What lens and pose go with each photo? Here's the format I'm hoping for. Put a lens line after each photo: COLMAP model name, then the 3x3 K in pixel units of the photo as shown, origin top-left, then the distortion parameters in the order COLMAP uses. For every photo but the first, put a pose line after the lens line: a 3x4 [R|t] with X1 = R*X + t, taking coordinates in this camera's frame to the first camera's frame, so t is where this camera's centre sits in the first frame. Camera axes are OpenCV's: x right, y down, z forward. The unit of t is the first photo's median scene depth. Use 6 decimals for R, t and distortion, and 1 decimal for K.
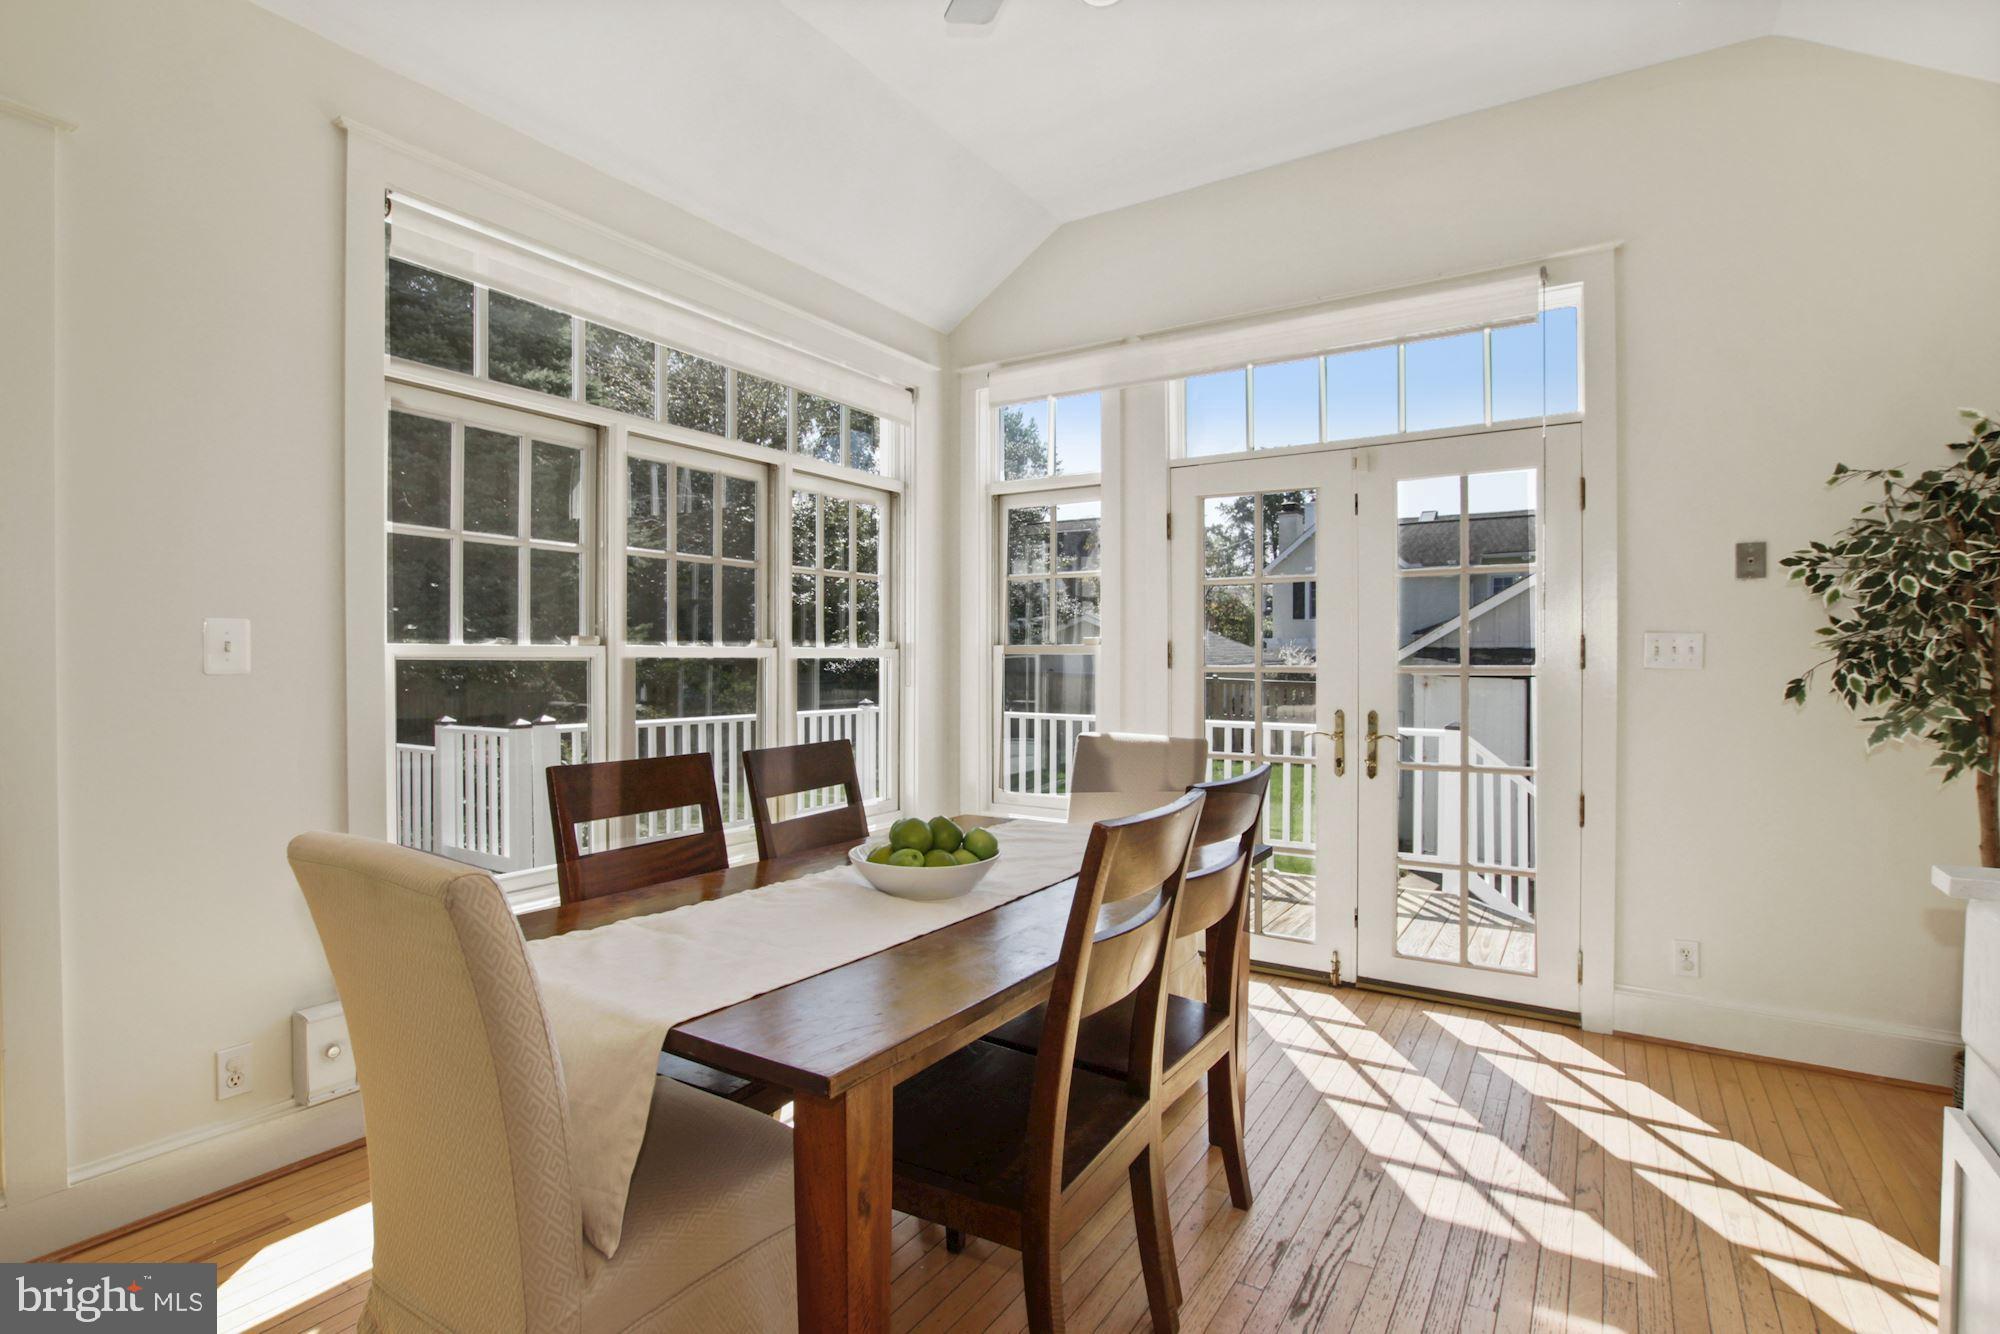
lens RADIAL K [[948.0, 0, 1007.5], [0, 948.0, 677.0], [0, 0, 1]] dist [-0.027273, 0.000386]
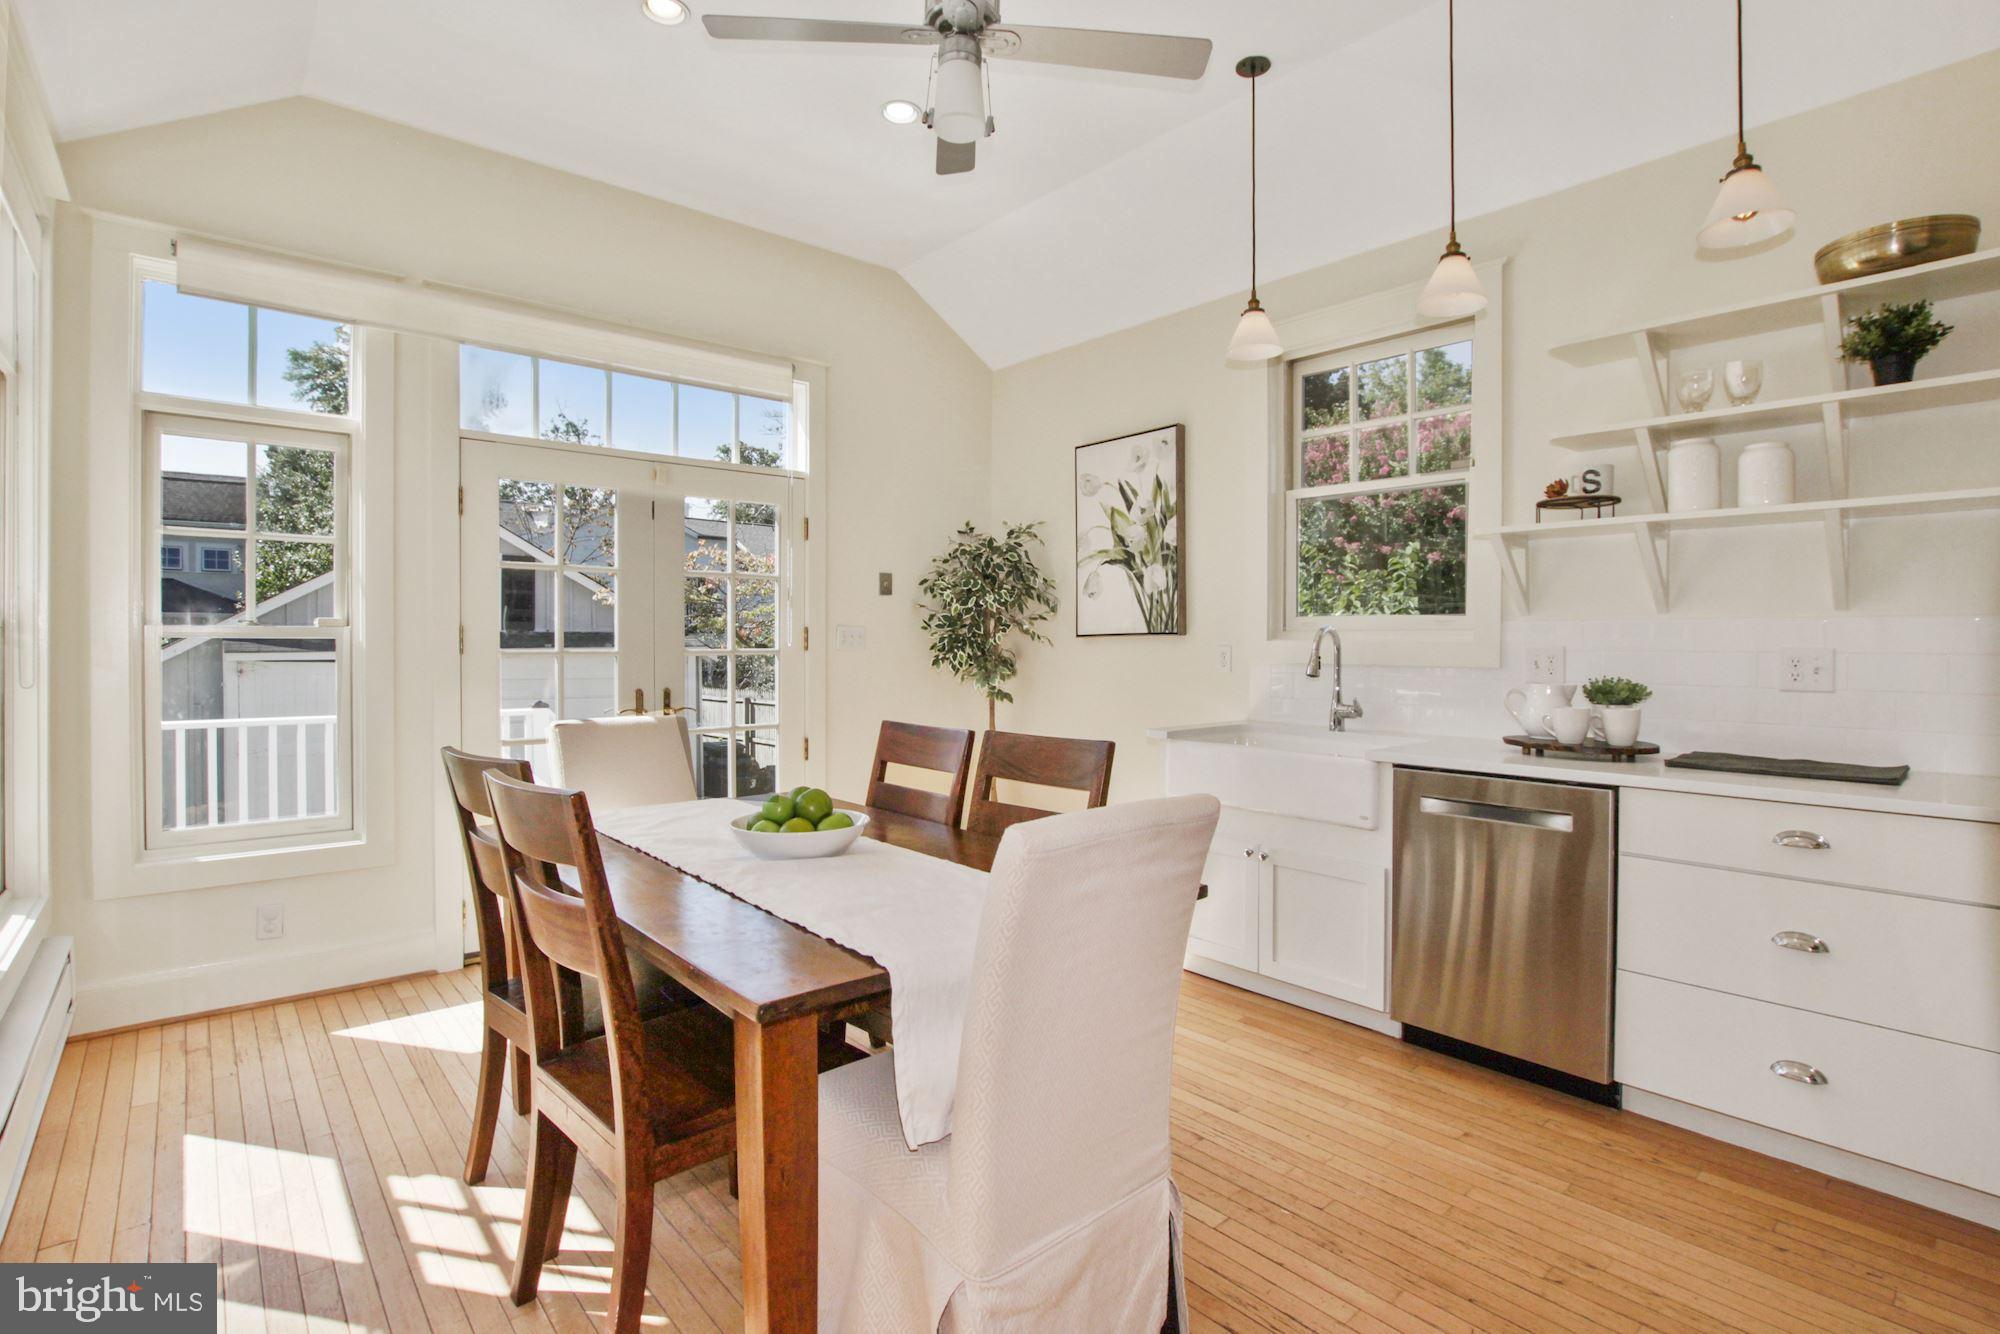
lens RADIAL K [[948.0, 0, 1007.5], [0, 948.0, 677.0], [0, 0, 1]] dist [-0.027273, 0.000386]
pose [[0.289025, -0.035287, 0.956671, -0.558871], [0.016526, 0.999355, 0.031869, -0.007856], [-0.957179, 0.006599, 0.289422, 0.223499]]
